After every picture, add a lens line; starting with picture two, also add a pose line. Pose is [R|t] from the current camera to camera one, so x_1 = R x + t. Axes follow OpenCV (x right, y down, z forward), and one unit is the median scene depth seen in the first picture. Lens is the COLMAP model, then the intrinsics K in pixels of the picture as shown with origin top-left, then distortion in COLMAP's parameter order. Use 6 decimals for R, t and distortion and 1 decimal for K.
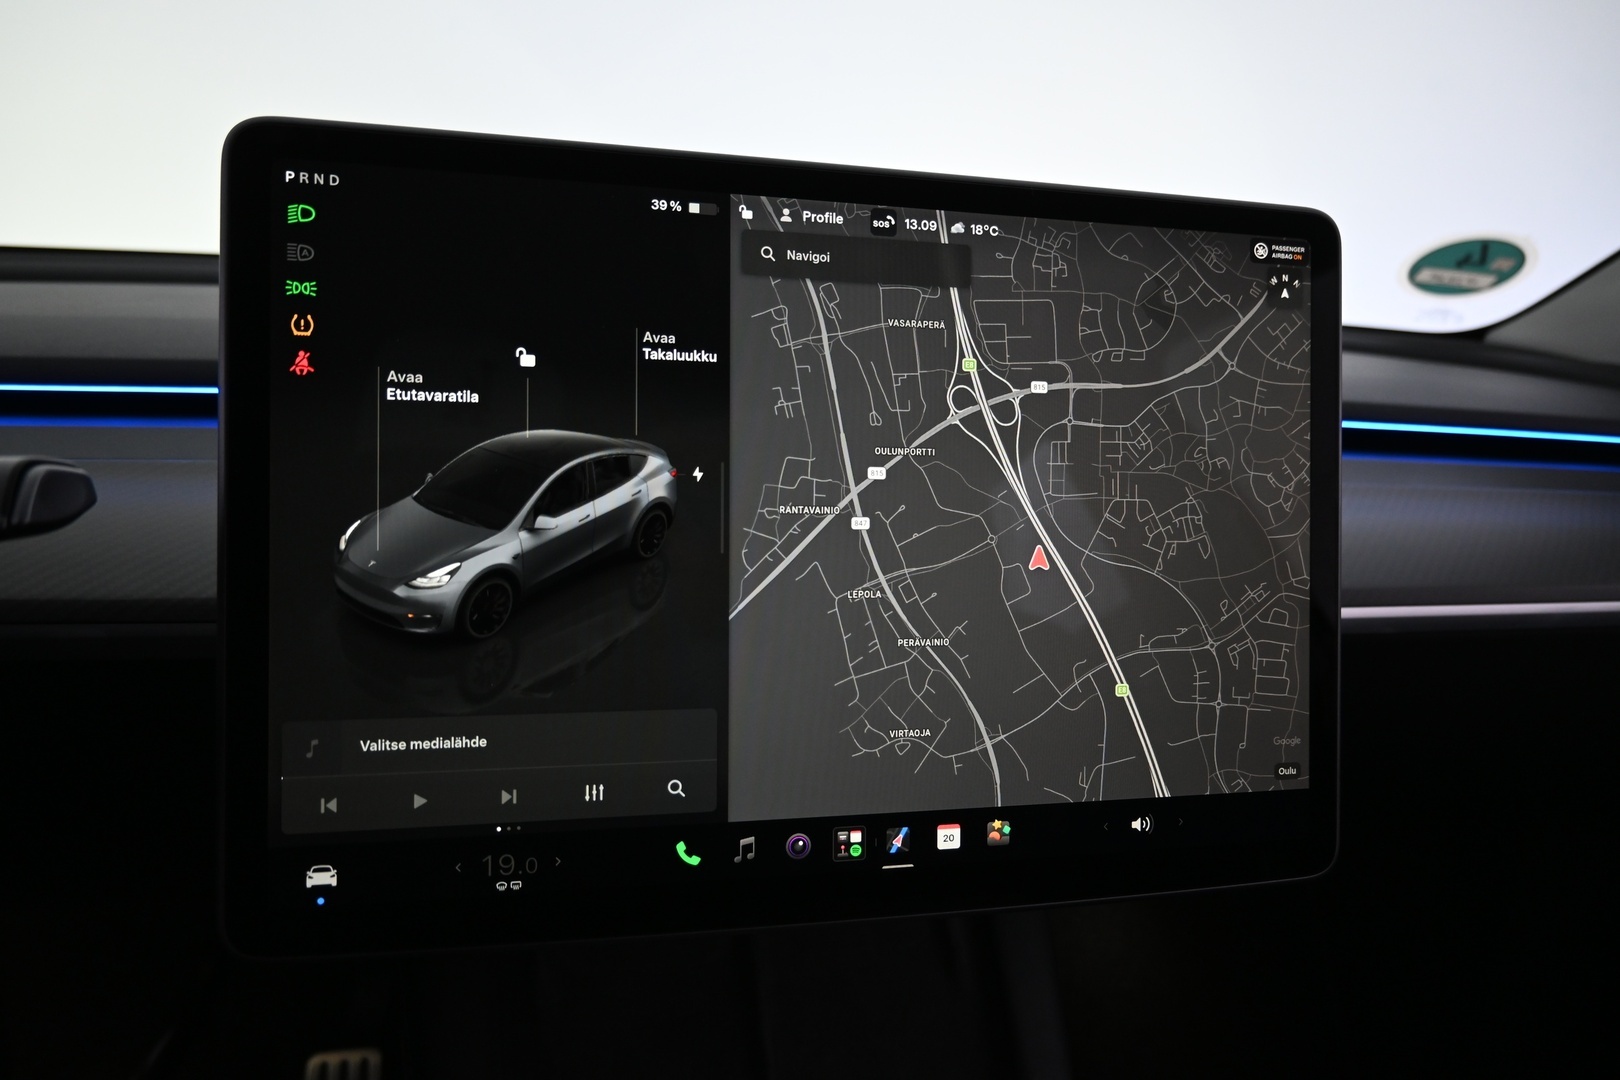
lens RADIAL K [[1117.5, 0, 810.0], [0, 1117.5, 540.0], [0, 0, 1]] dist [-0.002923, -0.000398]
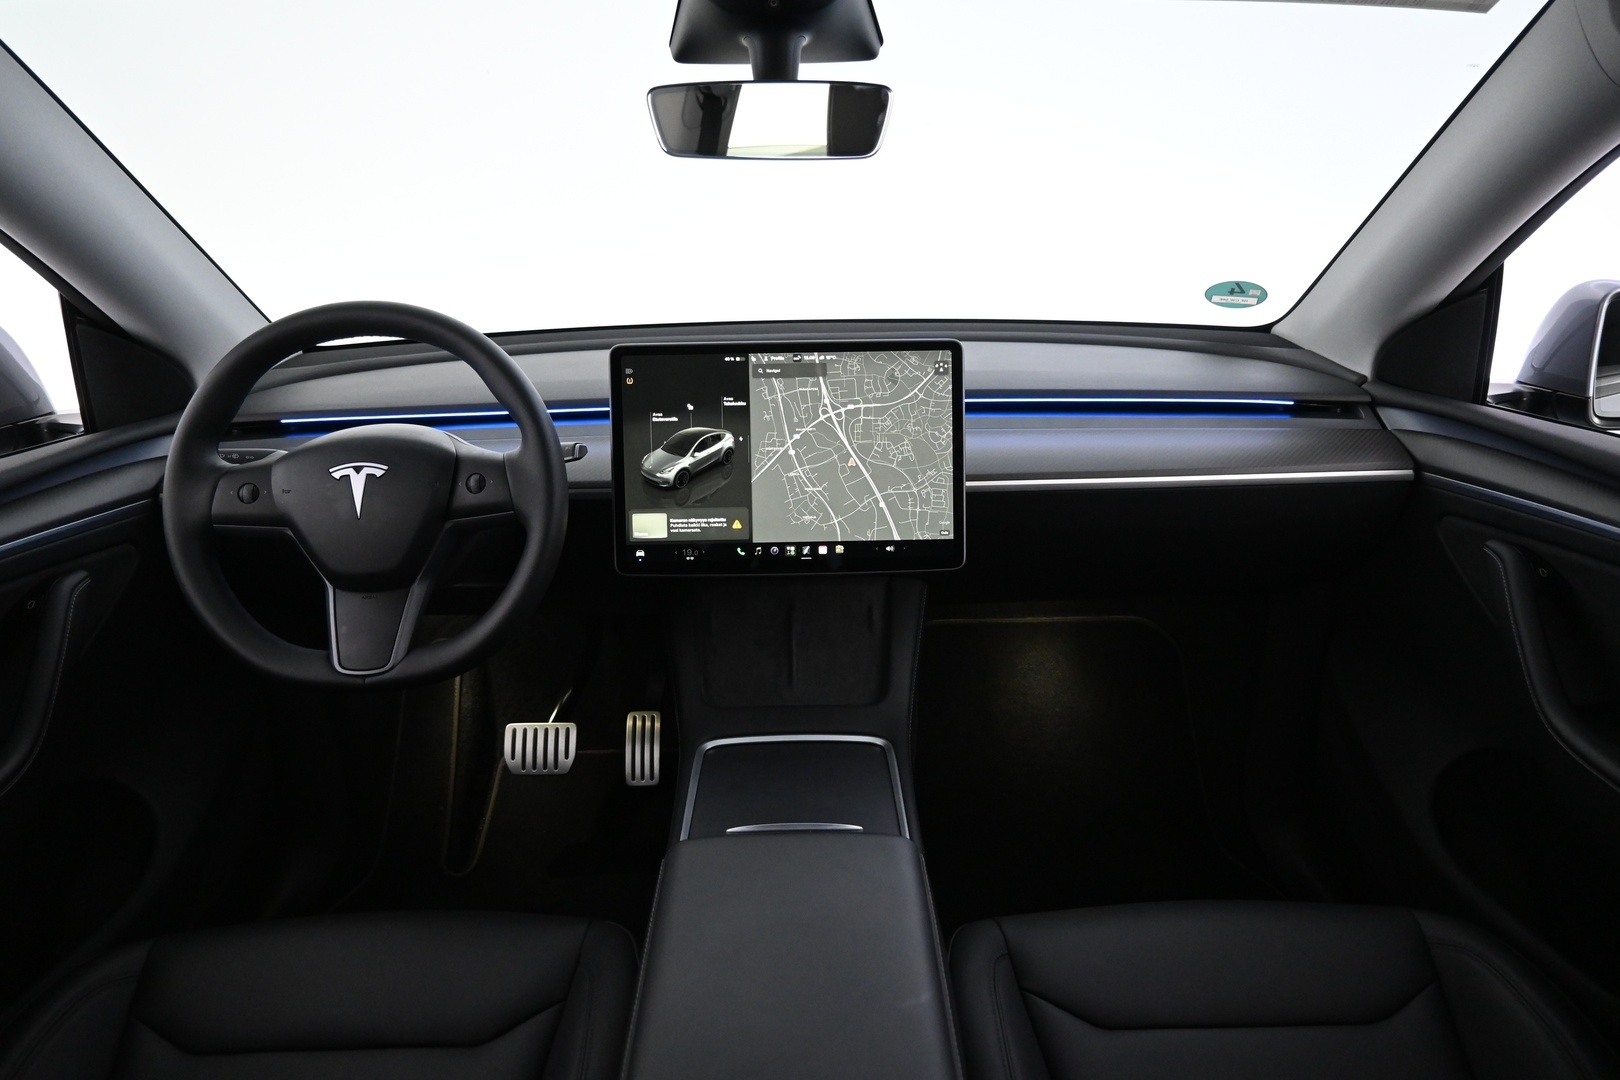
lens RADIAL K [[1117.5, 0, 810.0], [0, 1117.5, 540.0], [0, 0, 1]] dist [-0.002923, -0.000398]
pose [[0.972899, -0.006991, -0.231126, 0.841415], [0.021821, 0.997858, 0.061670, 0.040153], [0.230199, -0.065042, 0.970967, -2.145495]]
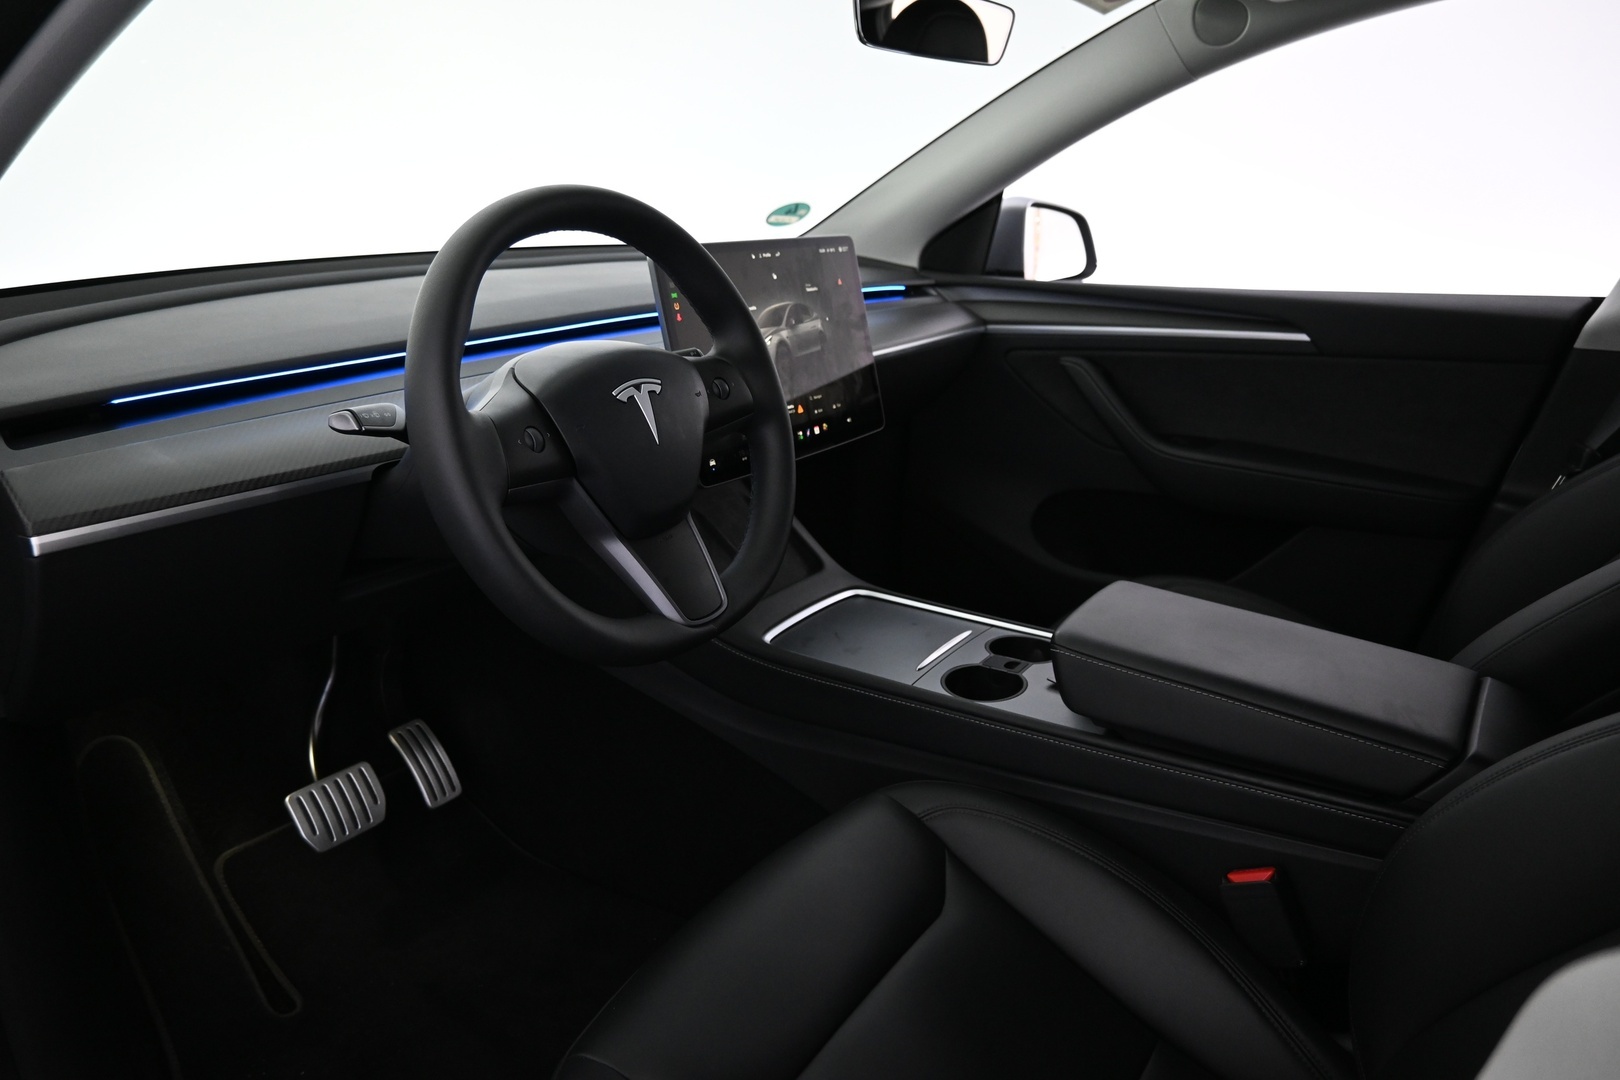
lens RADIAL K [[1117.5, 0, 810.0], [0, 1117.5, 540.0], [0, 0, 1]] dist [-0.002923, -0.000398]
pose [[0.735149, -0.256343, 0.627570, -2.210117], [0.184001, 0.966449, 0.179222, -0.033200], [-0.652456, -0.016281, 0.757652, -1.668019]]
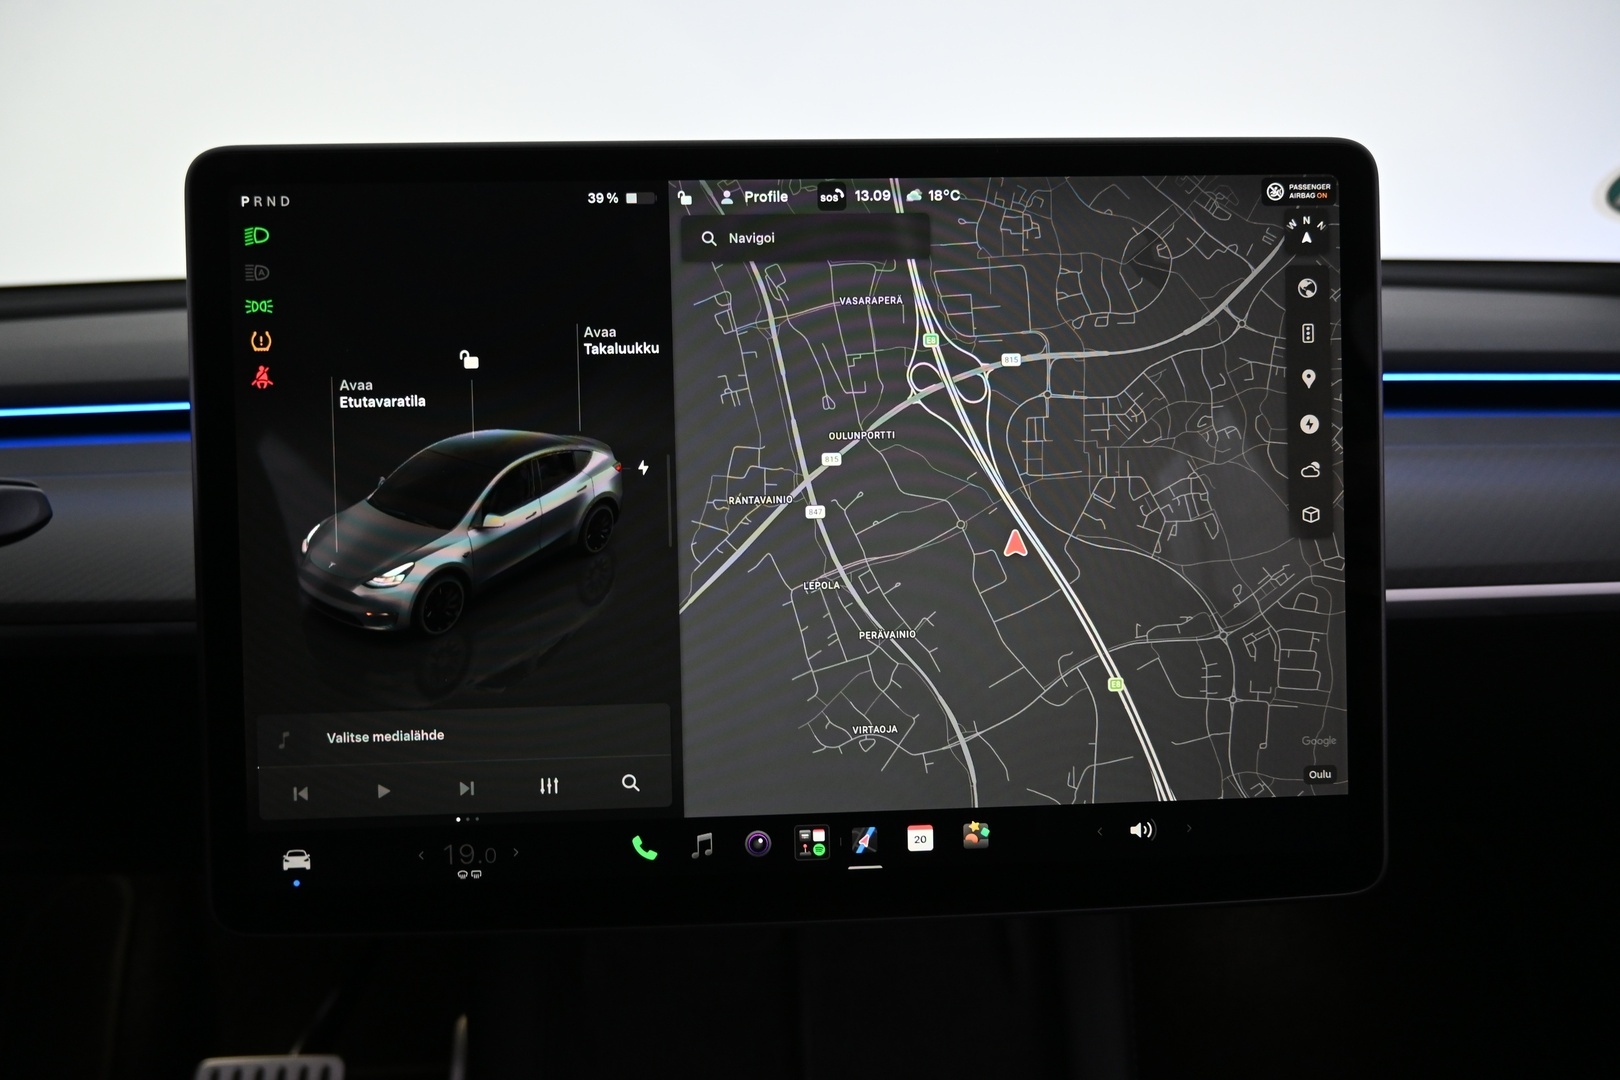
lens RADIAL K [[1117.5, 0, 810.0], [0, 1117.5, 540.0], [0, 0, 1]] dist [-0.002923, -0.000398]
pose [[0.980149, -0.022998, -0.196922, 0.229230], [0.026824, 0.999499, 0.016783, -0.007128], [0.196438, -0.021732, 0.980275, 0.053825]]
